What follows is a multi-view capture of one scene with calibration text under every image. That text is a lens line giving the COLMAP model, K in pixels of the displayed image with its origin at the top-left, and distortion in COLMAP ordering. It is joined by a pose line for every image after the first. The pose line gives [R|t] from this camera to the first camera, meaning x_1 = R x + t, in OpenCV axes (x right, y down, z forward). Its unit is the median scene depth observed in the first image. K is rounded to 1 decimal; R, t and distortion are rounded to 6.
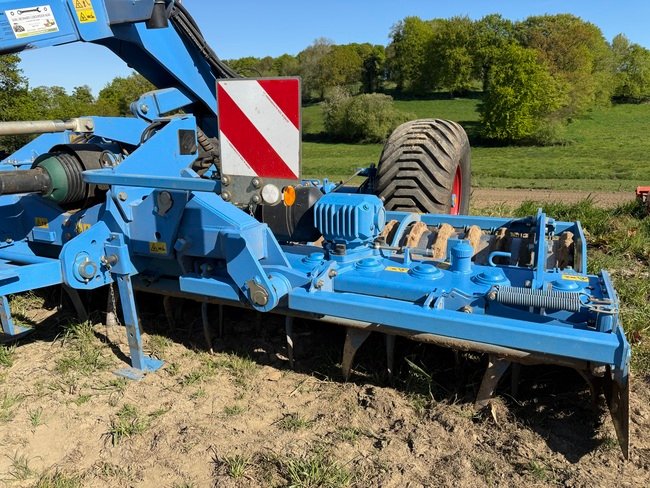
lens RADIAL K [[462.0, 0, 326.8], [0, 462.0, 243.8], [0, 0, 1]] dist [0.057192, -0.068933]
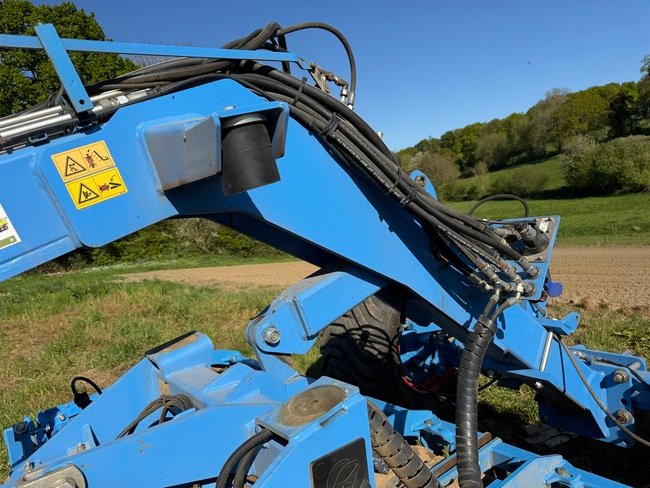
lens RADIAL K [[462.0, 0, 322.6], [0, 462.0, 236.2], [0, 0, 1]] dist [0.057192, -0.068933]
pose [[0.879608, -0.075242, -0.469711, -0.121321], [0.000415, 0.987533, -0.157414, -0.300385], [0.475699, 0.138268, 0.868673, 0.587619]]
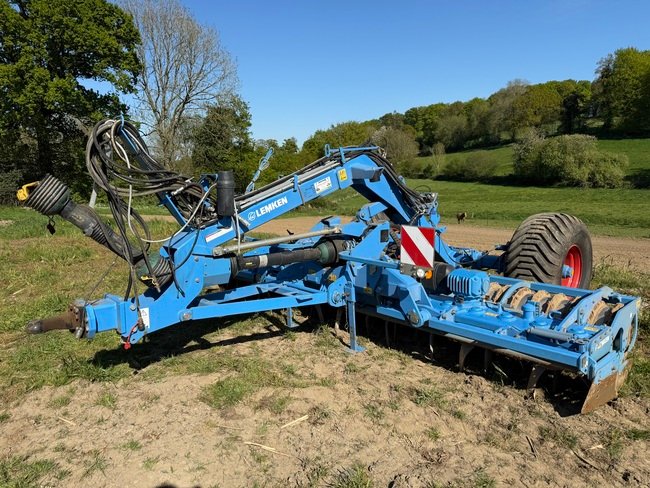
lens RADIAL K [[462.0, 0, 320.1], [0, 462.0, 242.8], [0, 0, 1]] dist [0.057192, -0.068933]
pose [[0.921792, 0.049385, -0.384527, 0.163426], [-0.083178, 0.993949, -0.071742, -0.027763], [0.378657, 0.098115, 0.920322, -0.736132]]
